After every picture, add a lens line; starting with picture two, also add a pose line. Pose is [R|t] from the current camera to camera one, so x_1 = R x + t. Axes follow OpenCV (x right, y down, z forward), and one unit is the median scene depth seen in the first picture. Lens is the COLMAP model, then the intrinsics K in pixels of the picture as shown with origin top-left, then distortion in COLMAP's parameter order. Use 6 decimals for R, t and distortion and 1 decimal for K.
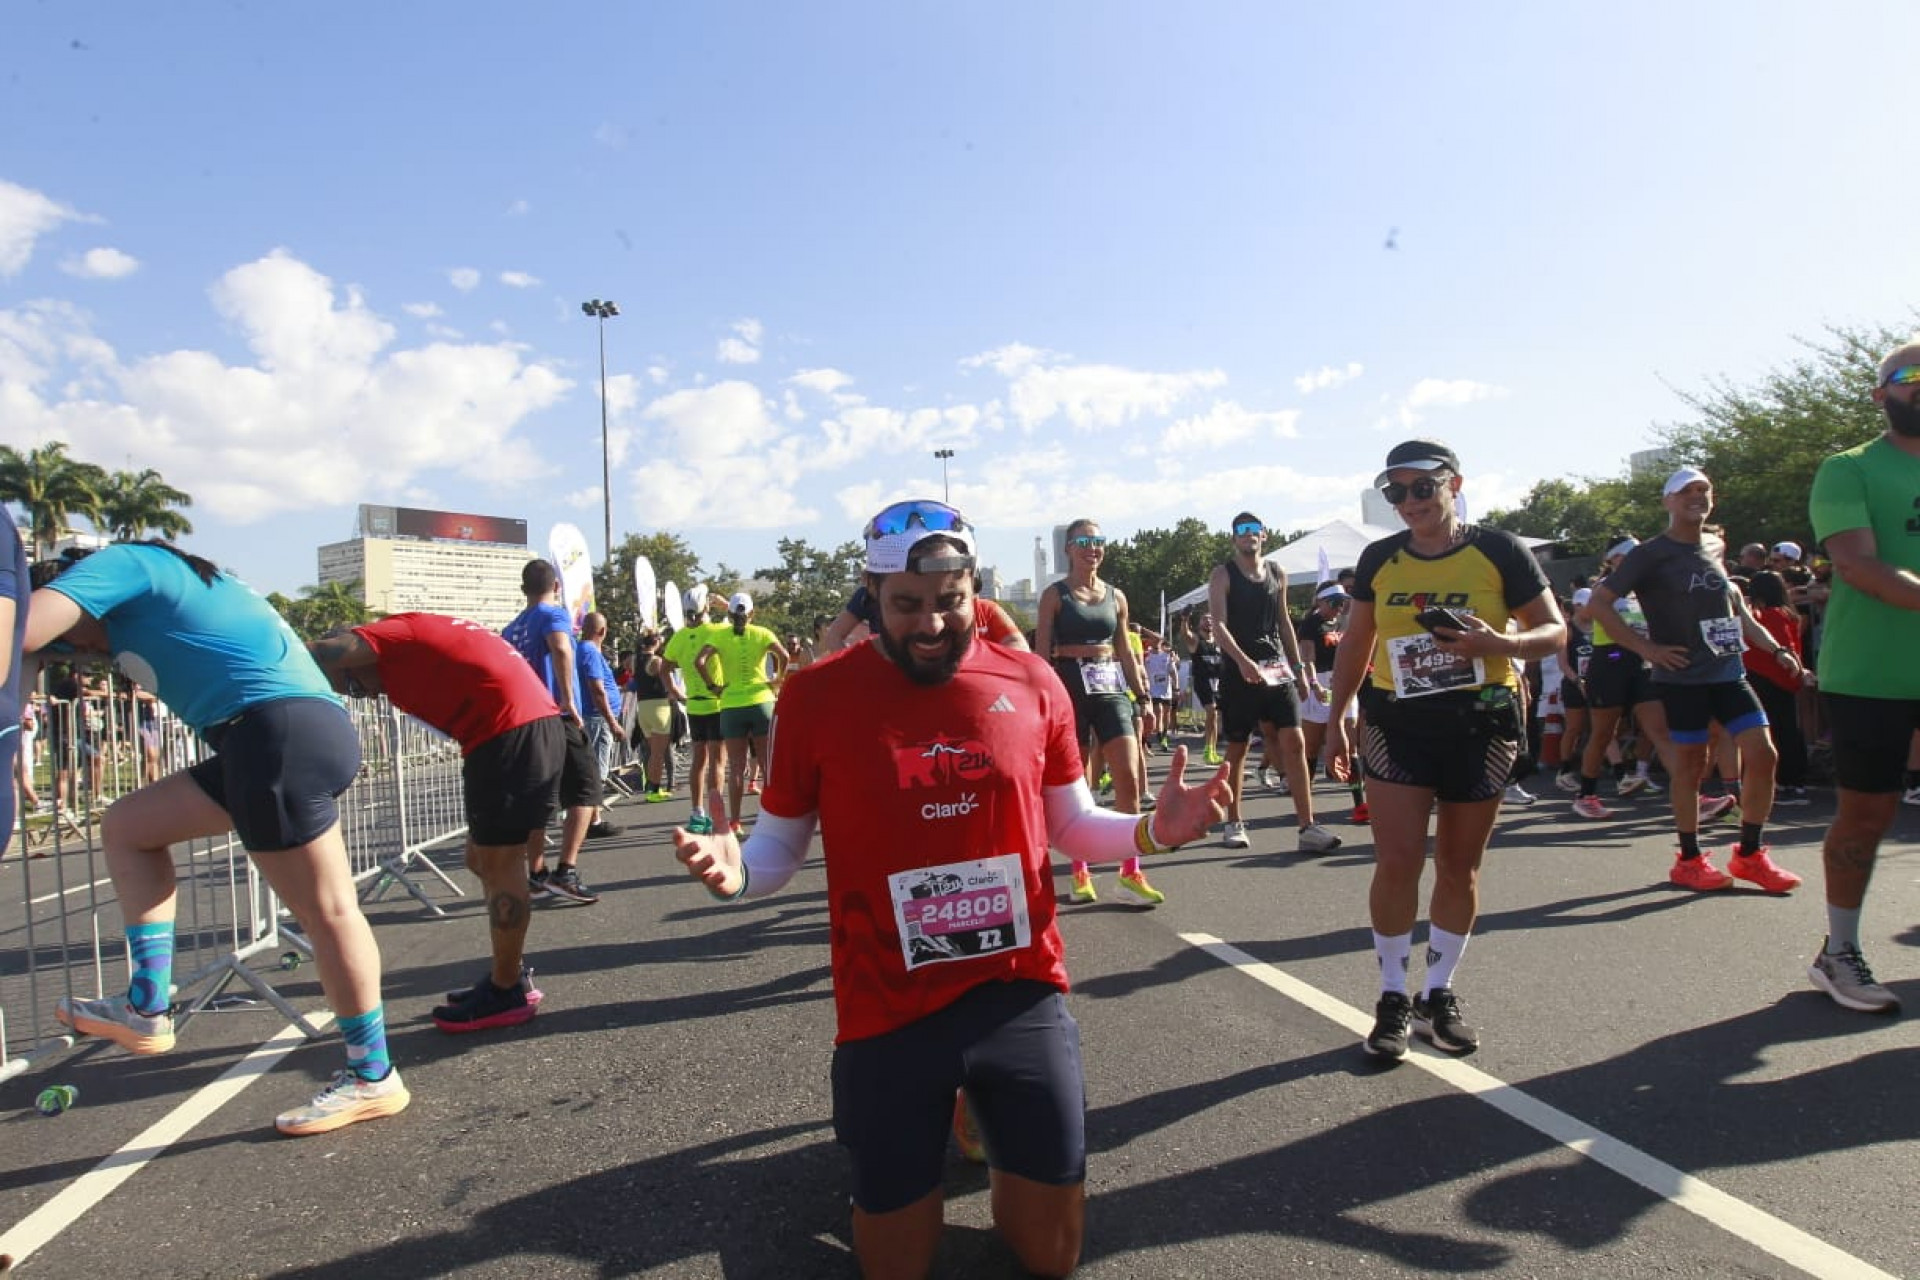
lens RADIAL K [[1116.0, 0, 954.4], [0, 1116.0, 650.2], [0, 0, 1]] dist [-0.060318, 0.029810]
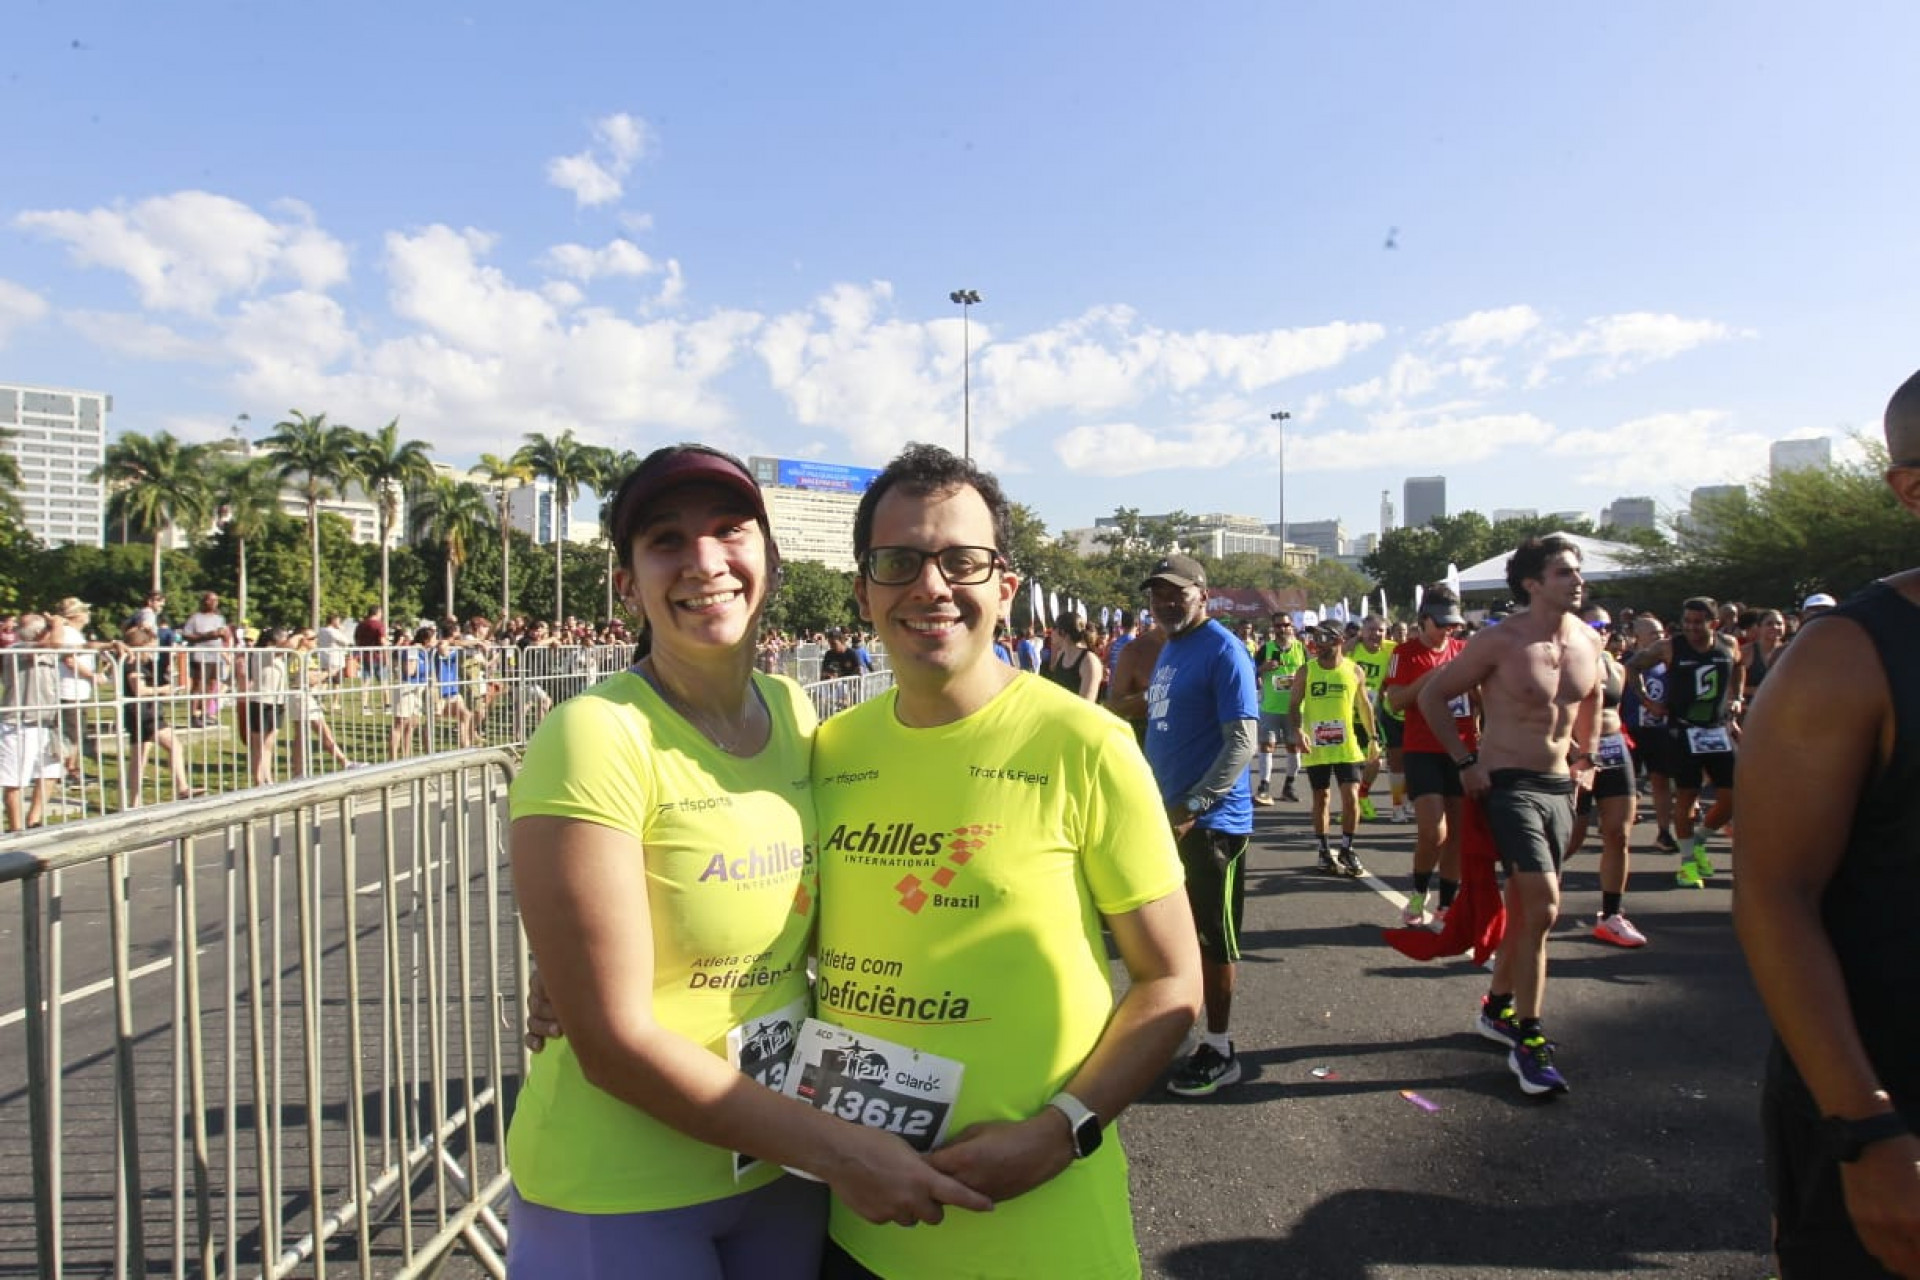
lens RADIAL K [[1129.9, 0, 955.3], [0, 1129.9, 636.1], [0, 0, 1]] dist [-0.058687, 0.029820]
pose [[0.955486, 0.046076, -0.291417, 0.031015], [-0.035307, 0.998489, 0.042108, -0.012738], [0.292917, -0.029945, 0.955669, -0.165830]]
